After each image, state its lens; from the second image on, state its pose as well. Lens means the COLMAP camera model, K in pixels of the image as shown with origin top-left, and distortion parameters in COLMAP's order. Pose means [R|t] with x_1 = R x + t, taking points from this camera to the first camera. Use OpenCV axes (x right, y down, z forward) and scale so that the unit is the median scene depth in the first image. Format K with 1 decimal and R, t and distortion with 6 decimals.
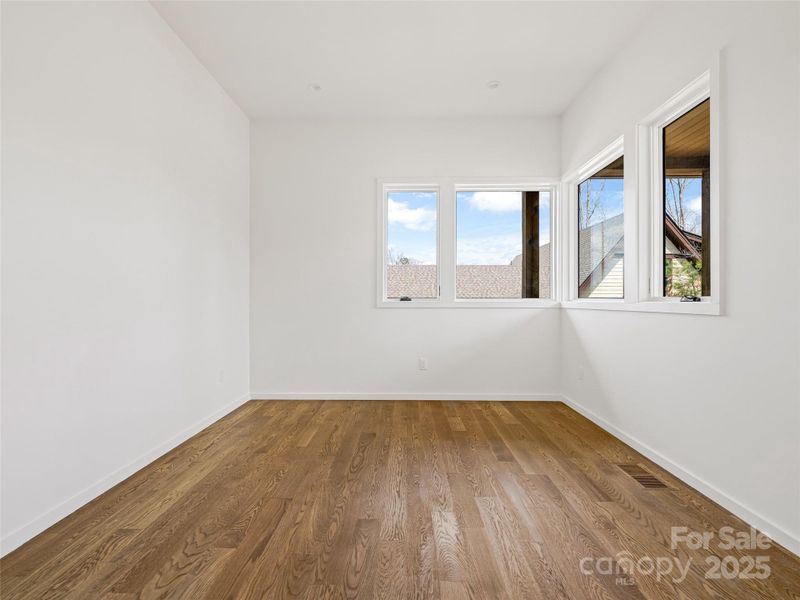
lens RADIAL K [[365.0, 0, 400.0], [0, 365.0, 300.0], [0, 0, 1]] dist [-0.000912, -0.000170]
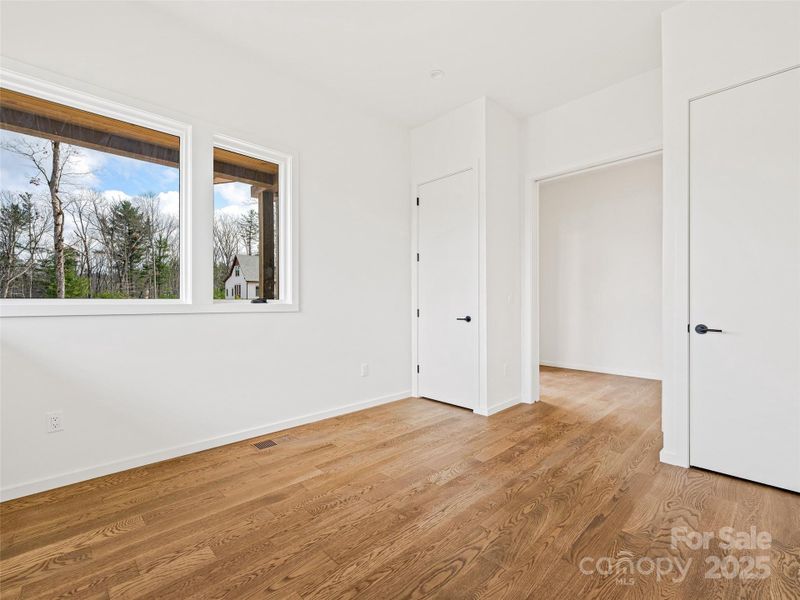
lens RADIAL K [[365.0, 0, 400.0], [0, 365.0, 300.0], [0, 0, 1]] dist [-0.000912, -0.000170]
pose [[-0.711354, 0.005651, 0.702812, -0.526998], [0.000339, 0.999970, -0.007697, 0.002088], [-0.702834, -0.005237, -0.711334, 1.582141]]
